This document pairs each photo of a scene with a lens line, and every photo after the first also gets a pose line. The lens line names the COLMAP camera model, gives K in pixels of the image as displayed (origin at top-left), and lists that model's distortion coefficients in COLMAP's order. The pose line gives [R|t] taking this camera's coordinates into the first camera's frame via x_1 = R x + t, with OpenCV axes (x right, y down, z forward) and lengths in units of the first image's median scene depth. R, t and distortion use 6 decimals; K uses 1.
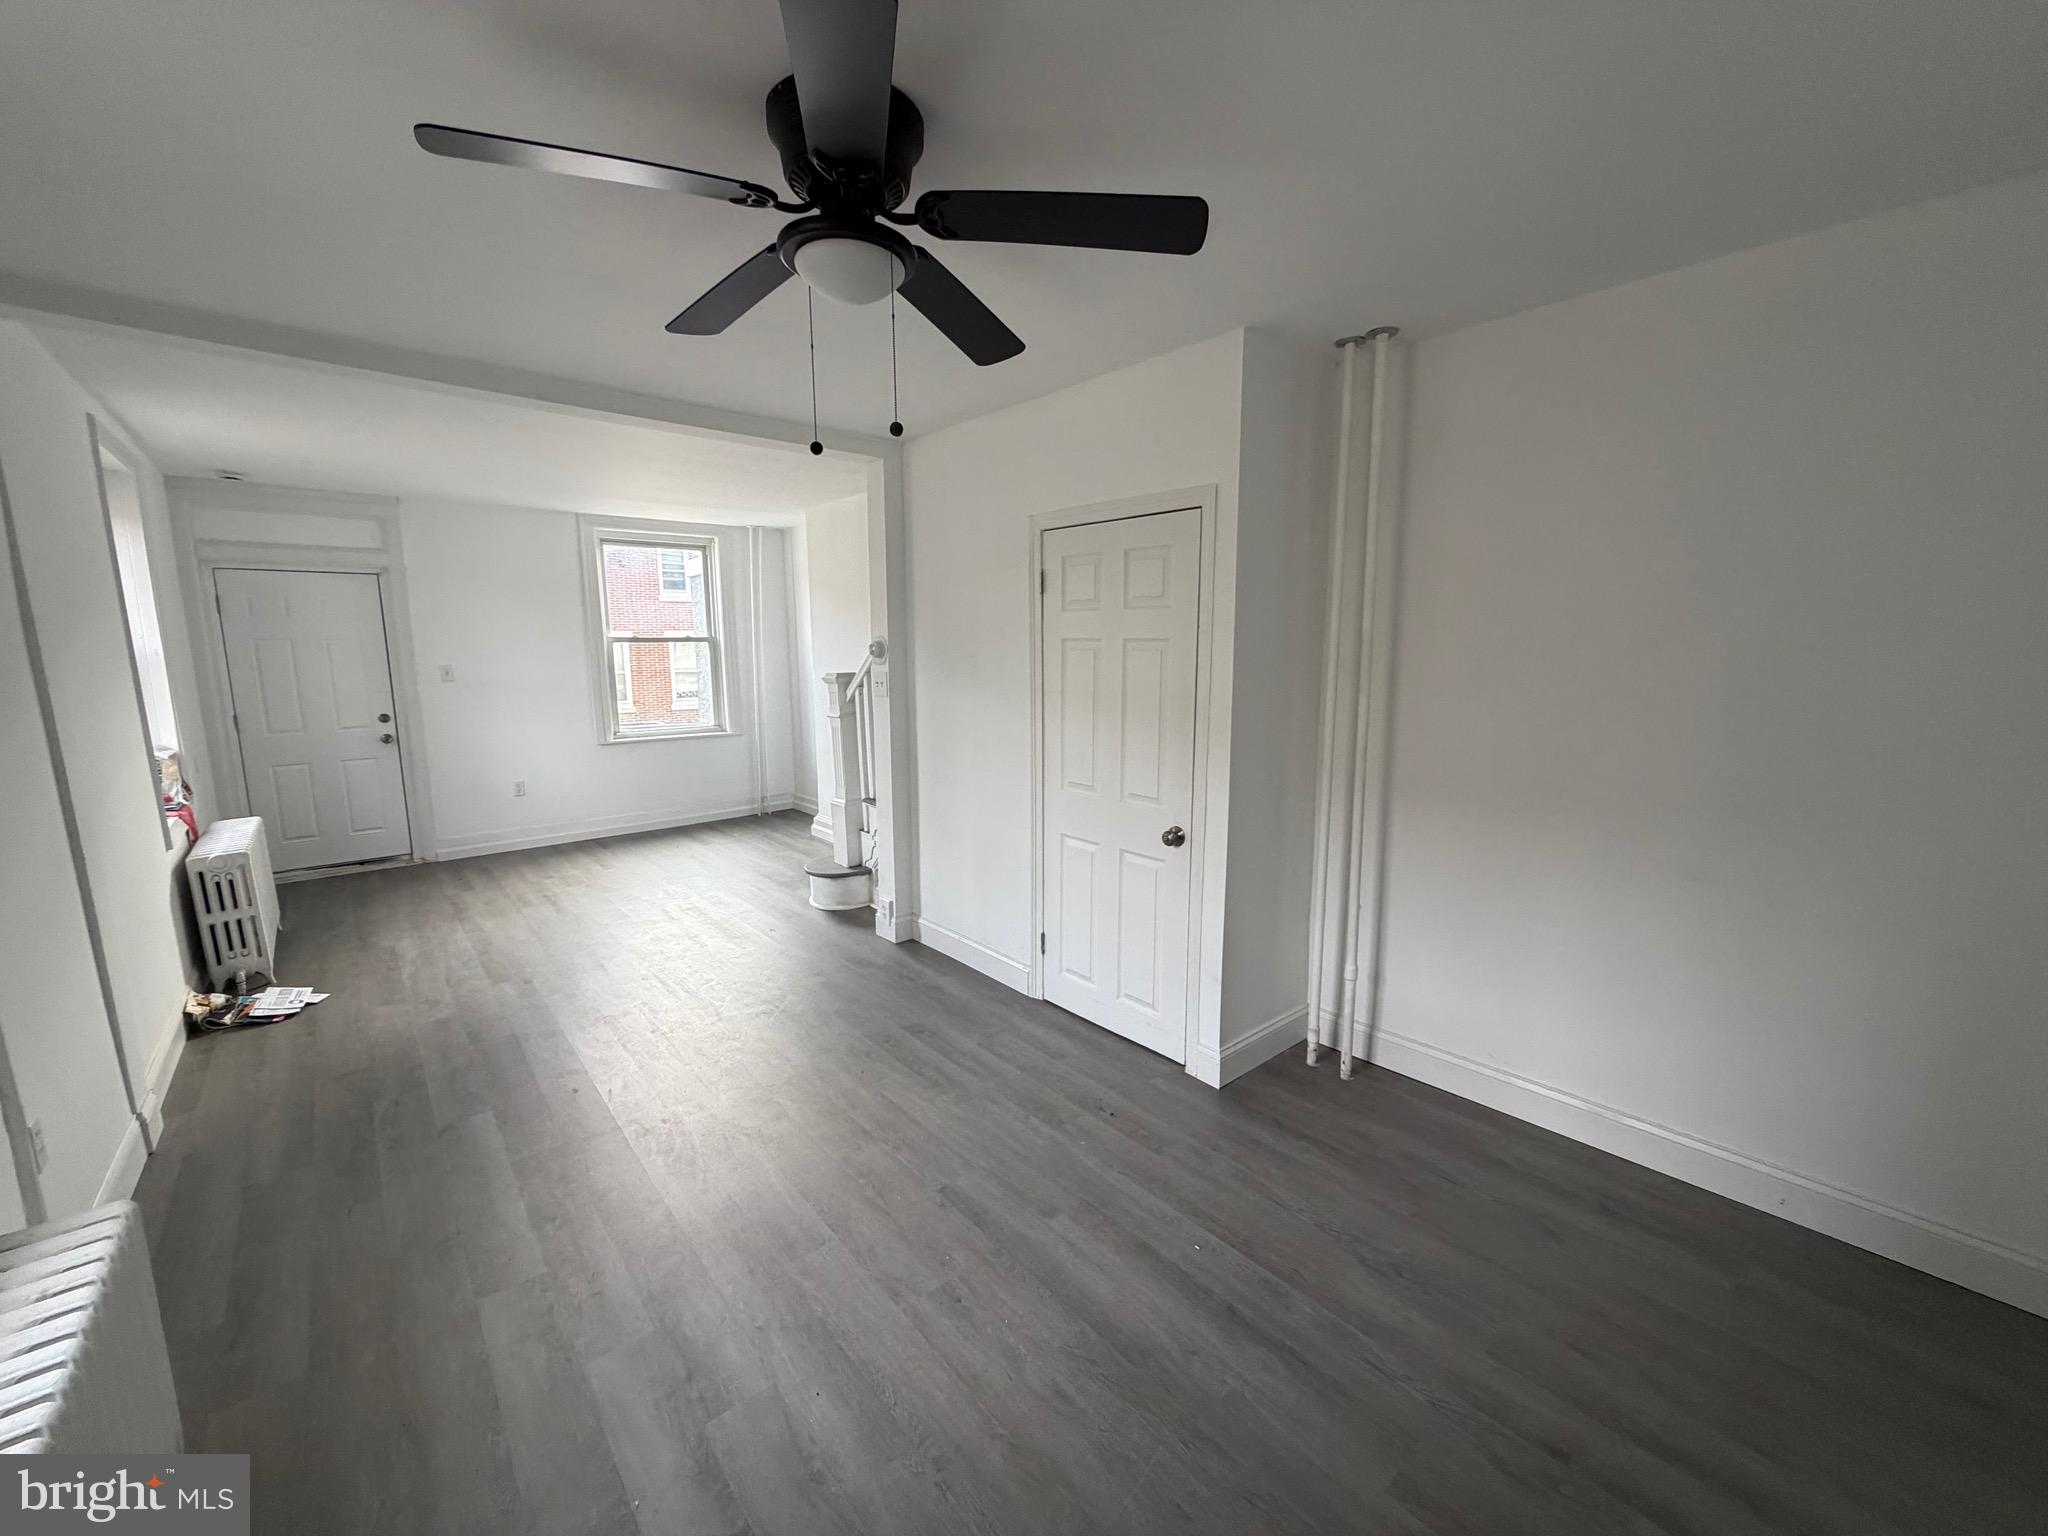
lens RADIAL K [[817.4, 0, 1023.1], [0, 817.4, 769.7], [0, 0, 1]] dist [0.001040, -0.000180]
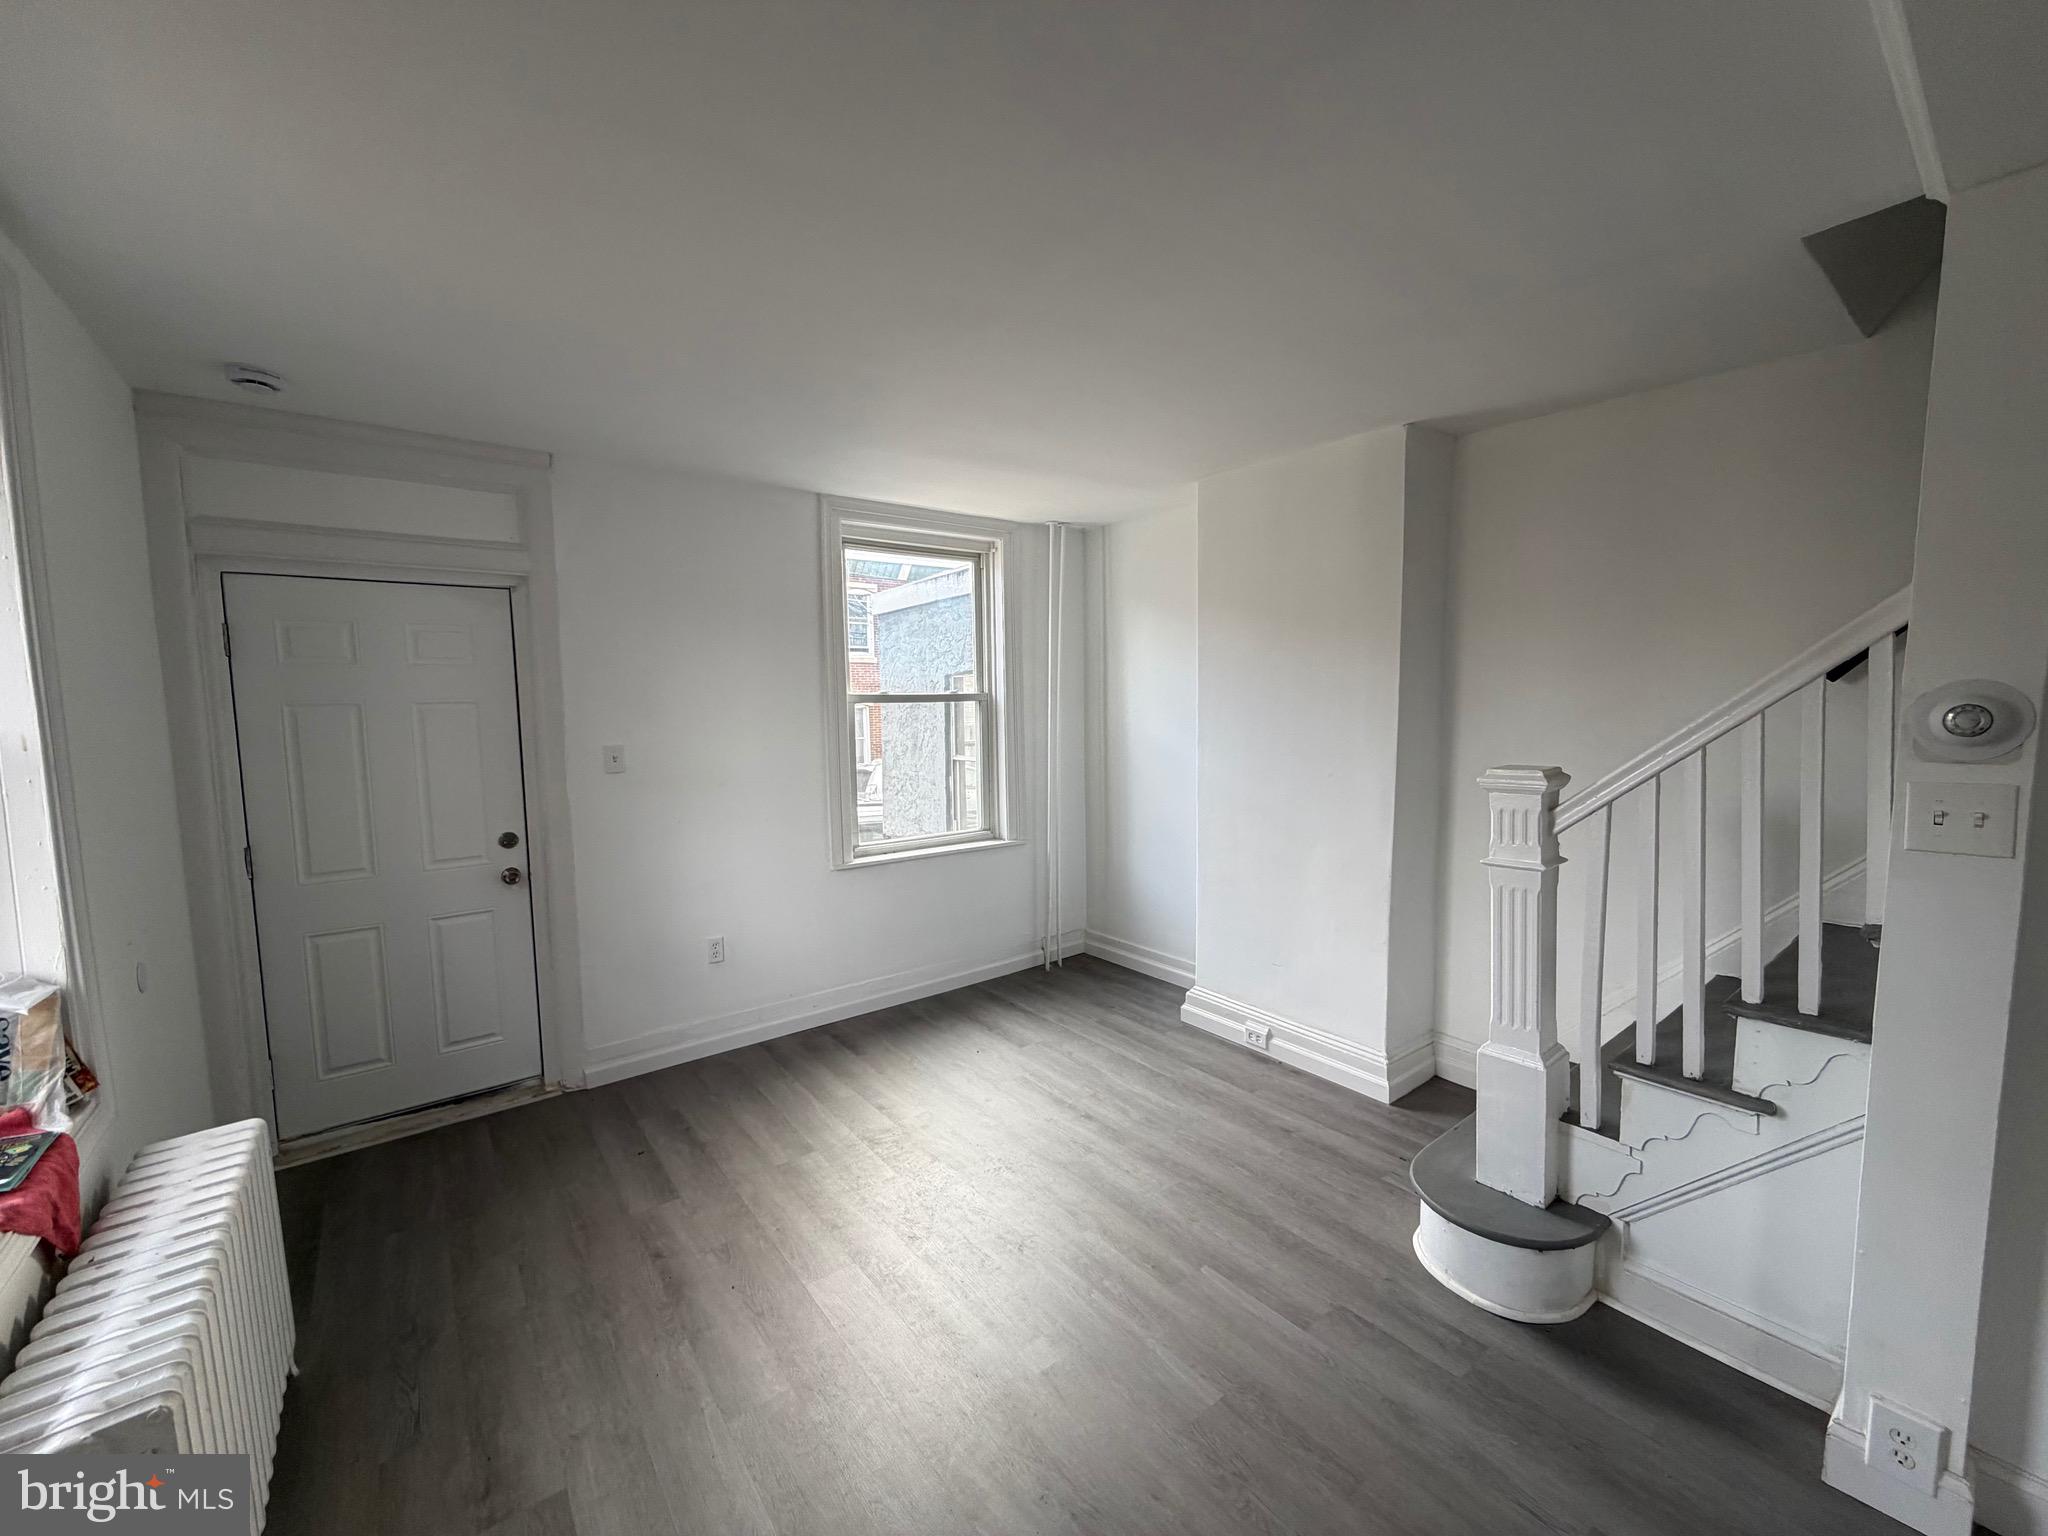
lens RADIAL K [[817.4, 0, 1021.3], [0, 817.4, 771.1], [0, 0, 1]] dist [0.001040, -0.000180]
pose [[0.998725, -0.004827, -0.050245, -0.386515], [0.001520, 0.997841, -0.065658, -0.070831], [0.050453, 0.065498, 0.996576, 0.437970]]
